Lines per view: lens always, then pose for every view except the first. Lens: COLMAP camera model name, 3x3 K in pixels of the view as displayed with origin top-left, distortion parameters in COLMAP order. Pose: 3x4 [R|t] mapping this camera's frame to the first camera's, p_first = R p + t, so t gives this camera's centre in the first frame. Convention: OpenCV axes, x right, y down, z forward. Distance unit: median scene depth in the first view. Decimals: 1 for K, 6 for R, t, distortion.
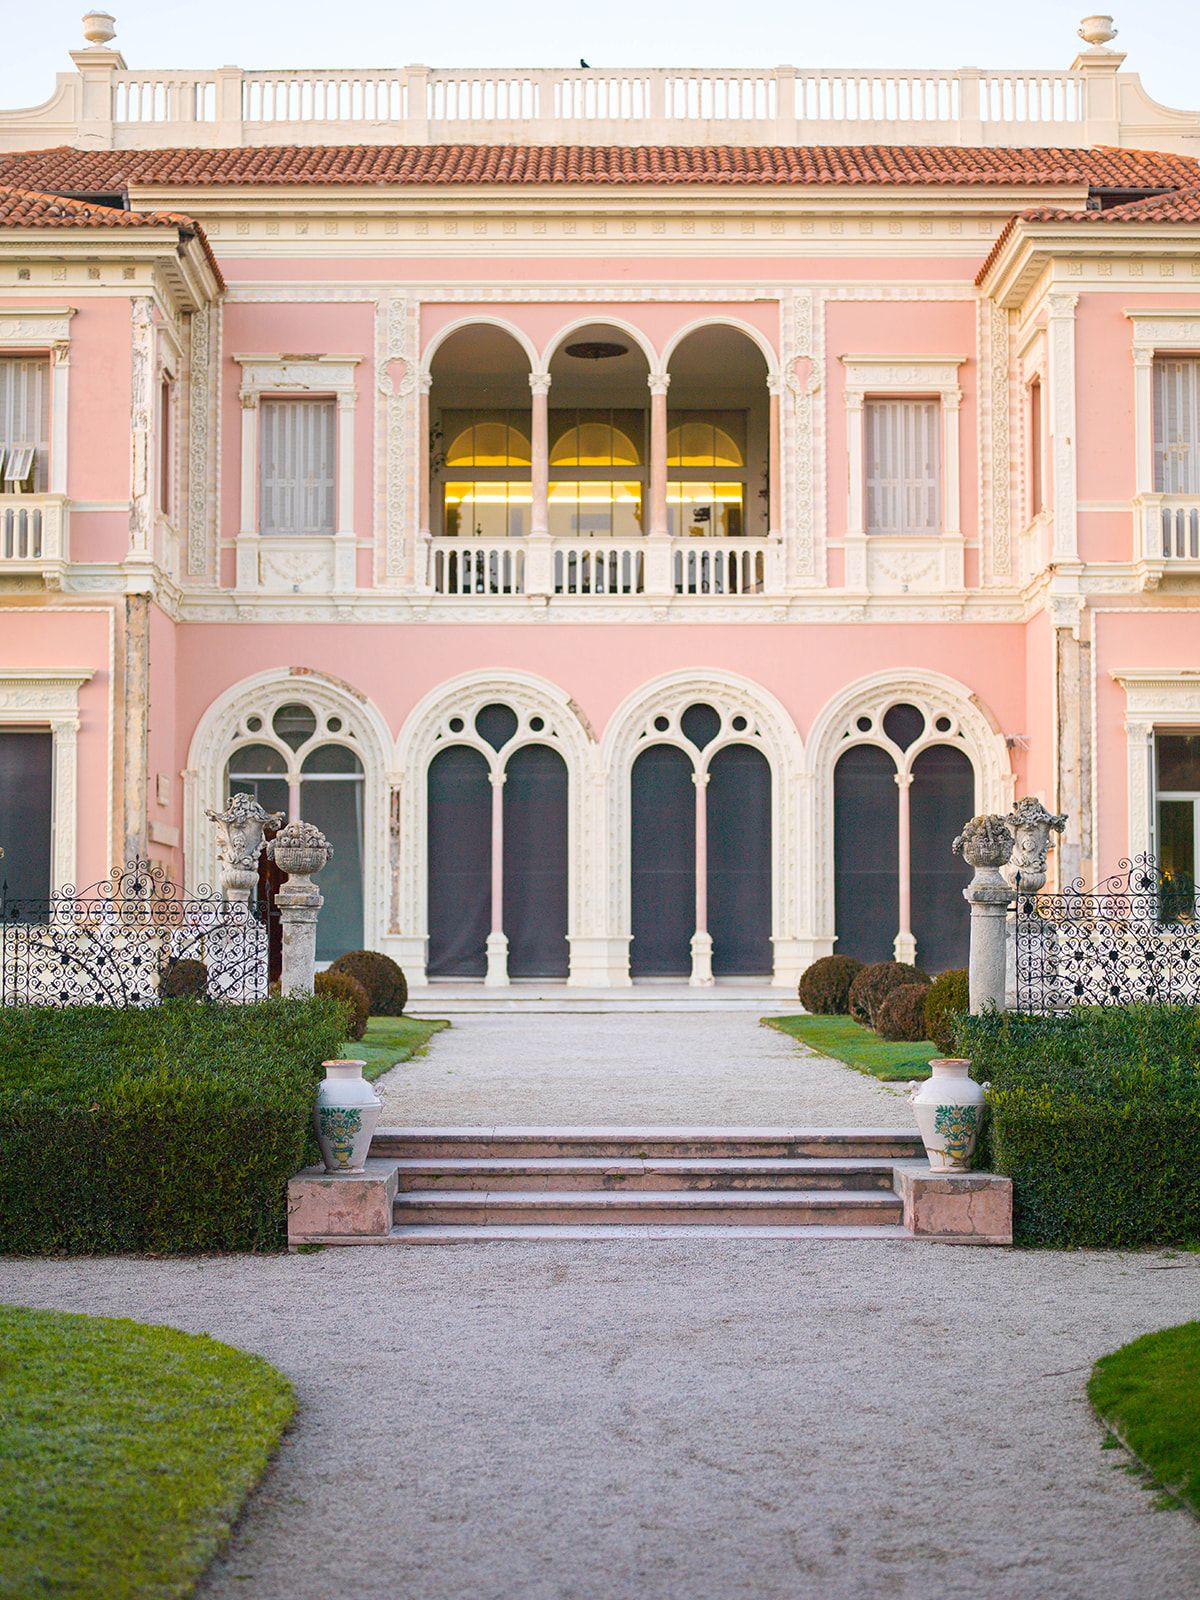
lens RADIAL K [[2663.3, 0, 600.0], [0, 2663.3, 800.0], [0, 0, 1]] dist [-0.037841, -0.027620]
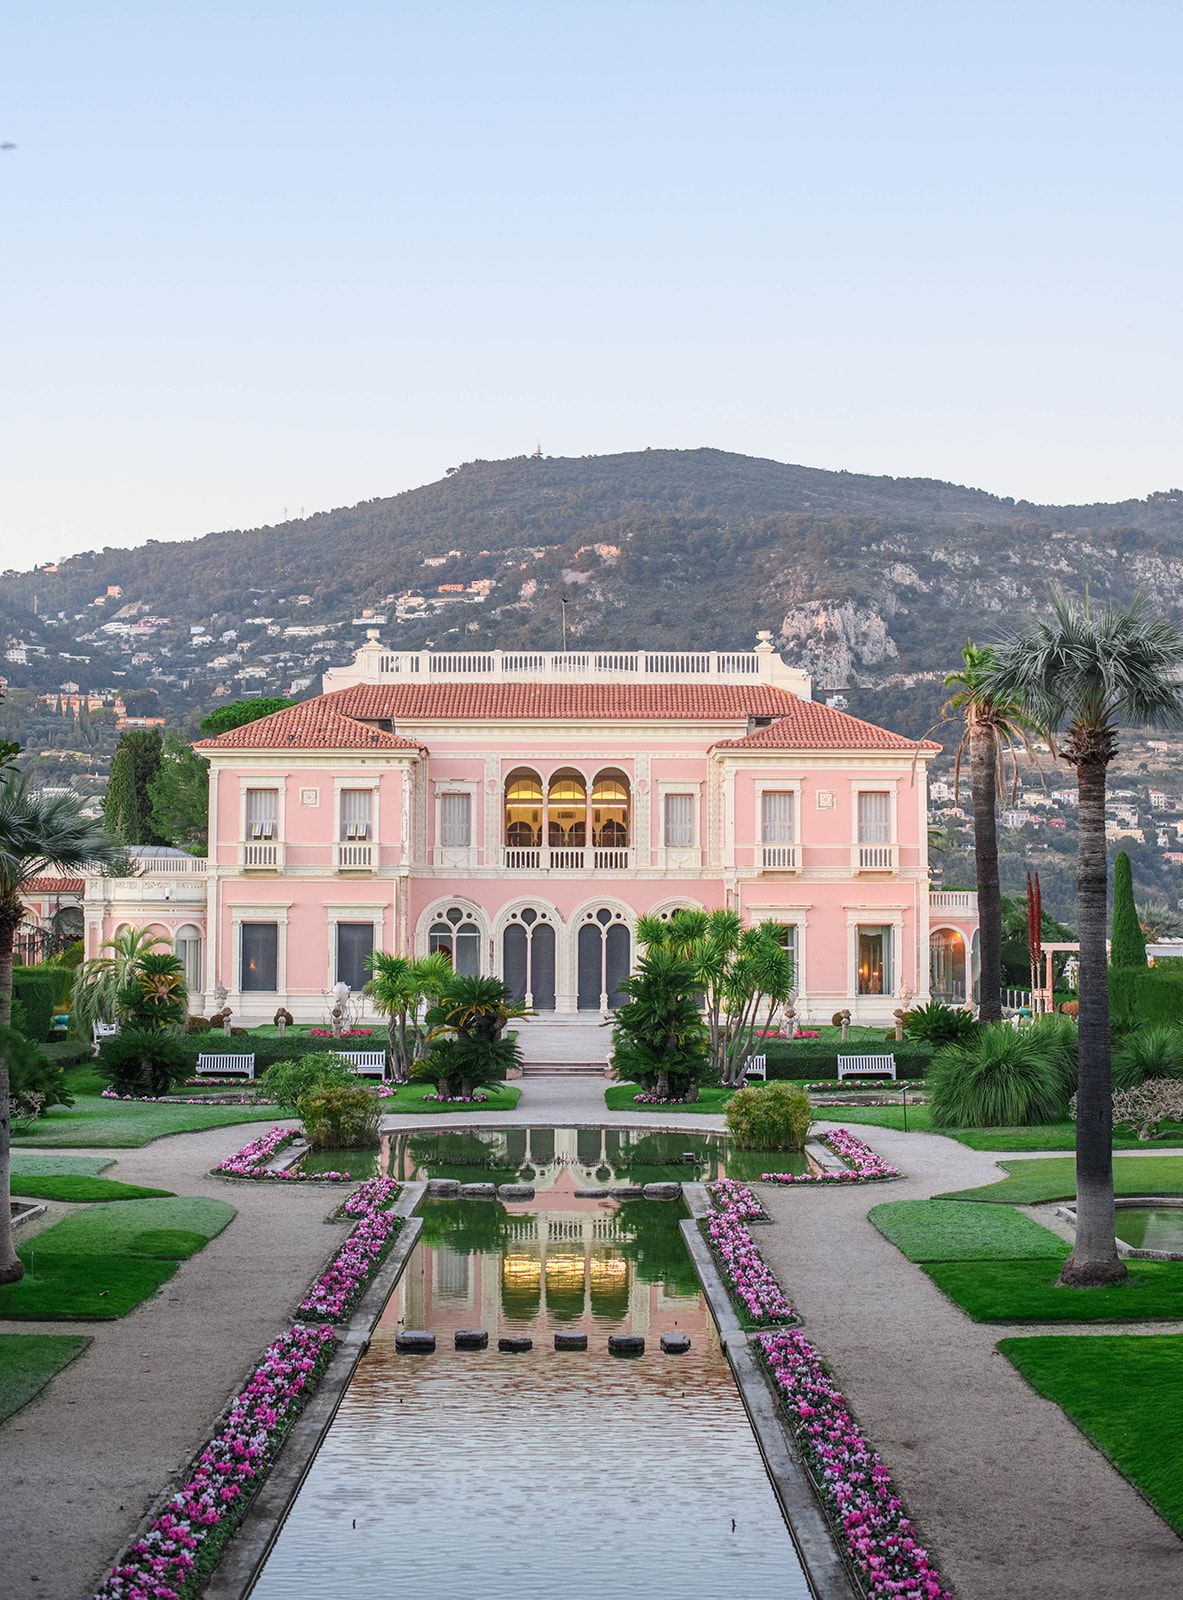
lens RADIAL K [[2548.5, 0, 593.4], [0, 2548.5, 706.3], [0, 0, 1]] dist [-0.150296, 0.060367]
pose [[0.999990, 0.004125, -0.001924, 0.030995], [-0.004166, 0.999754, -0.021788, -0.185835], [0.001834, 0.021796, 0.999761, -1.598375]]
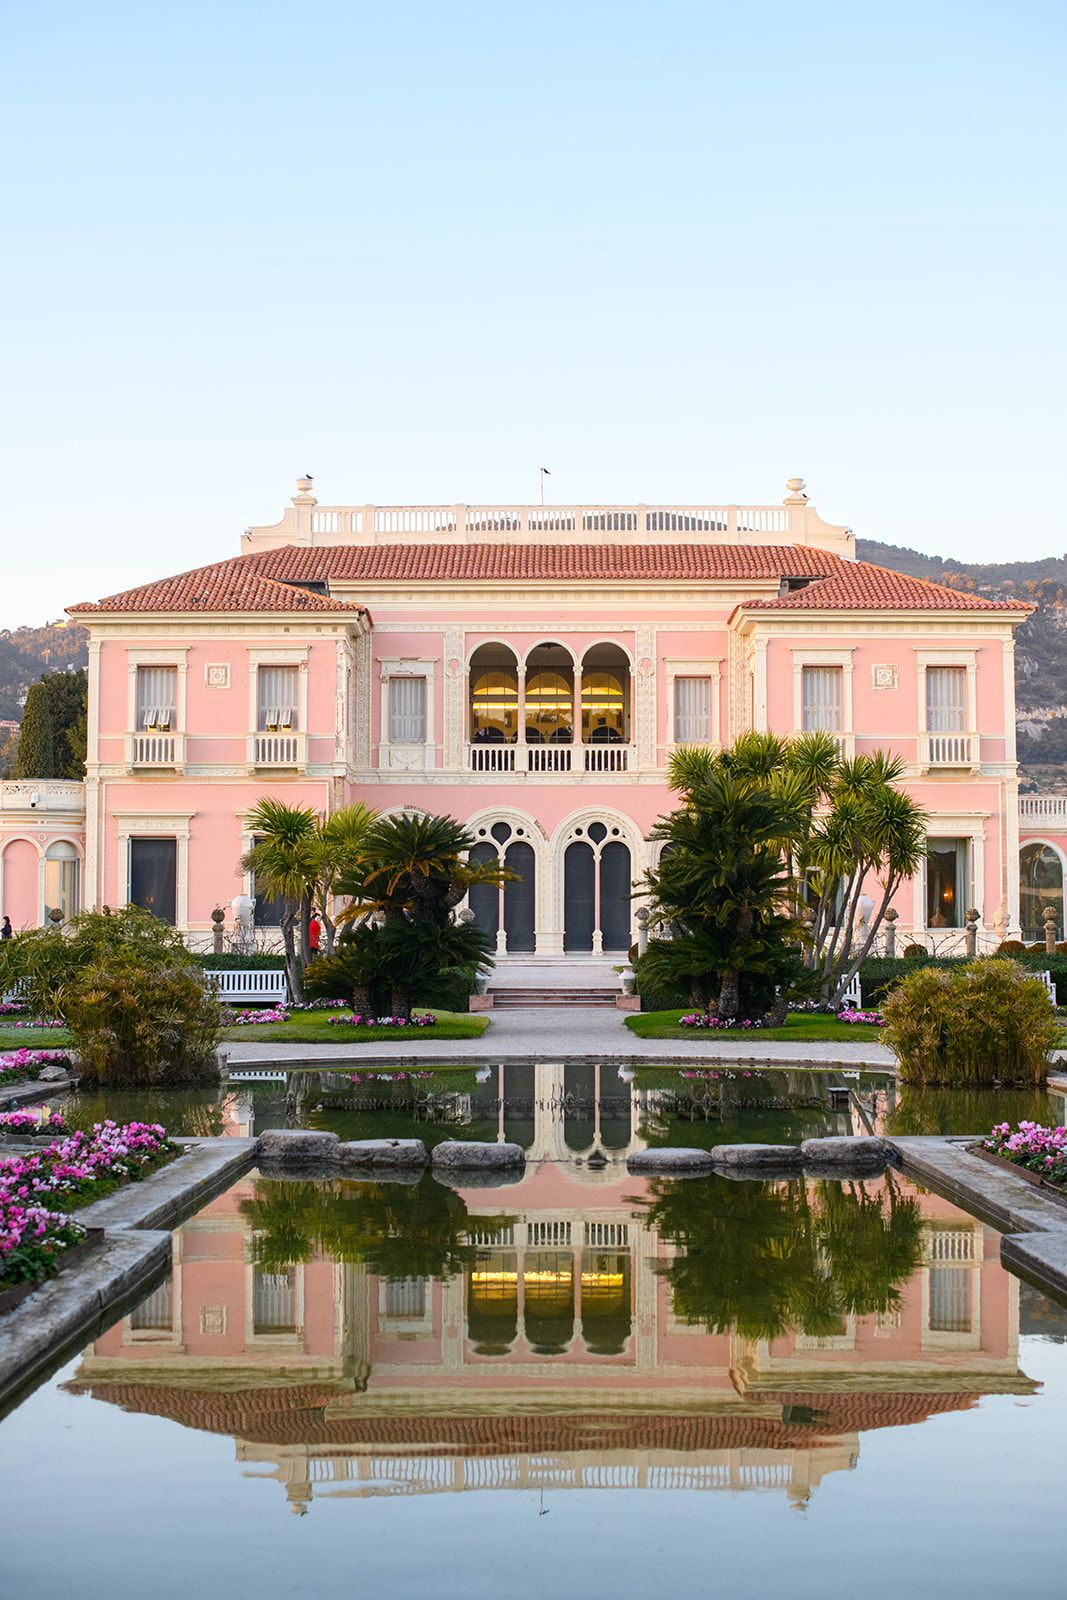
lens RADIAL K [[2304.4, 0, 533.5], [0, 2304.4, 800.0], [0, 0, 1]] dist [-0.141143, 0.024737]
pose [[0.999927, 0.000672, -0.012043, 0.009031], [-0.000691, 0.999999, -0.001572, -0.051117], [0.012042, 0.001581, 0.999926, -0.836636]]
